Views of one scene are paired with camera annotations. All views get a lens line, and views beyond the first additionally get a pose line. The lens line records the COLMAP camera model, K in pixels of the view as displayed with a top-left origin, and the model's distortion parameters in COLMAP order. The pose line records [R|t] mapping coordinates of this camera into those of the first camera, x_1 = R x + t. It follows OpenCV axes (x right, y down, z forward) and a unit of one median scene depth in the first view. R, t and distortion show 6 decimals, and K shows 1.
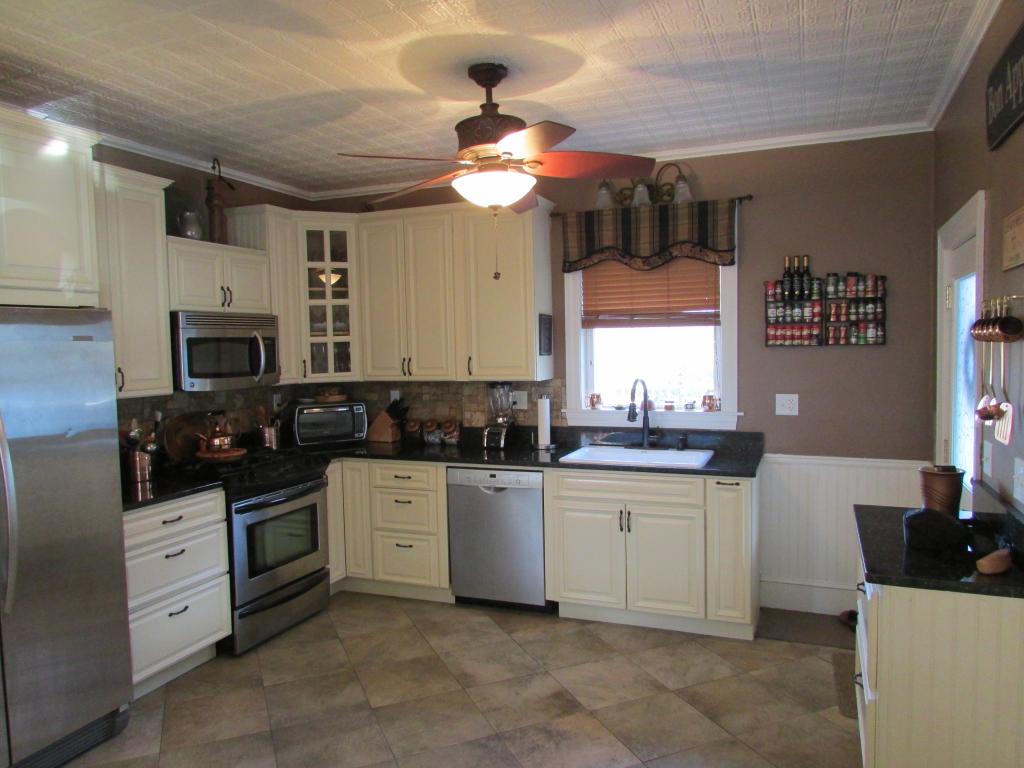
lens RADIAL K [[746.9, 0, 512.0], [0, 746.9, 384.0], [0, 0, 1]] dist [-0.020011, -0.001989]
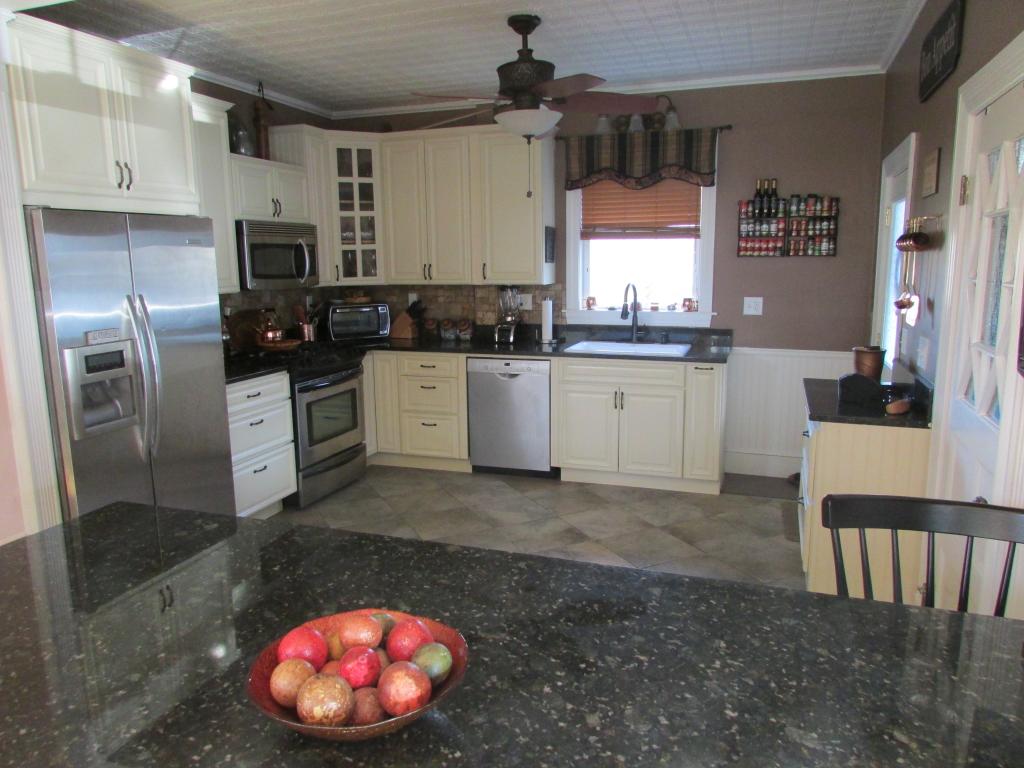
lens RADIAL K [[741.5, 0, 512.0], [0, 741.5, 384.0], [0, 0, 1]] dist [-0.025093, -0.000858]
pose [[0.998714, 0.001509, 0.050678, -0.076469], [-0.007309, 0.993401, 0.114461, 0.018655], [-0.050171, -0.114684, 0.992134, -0.171181]]
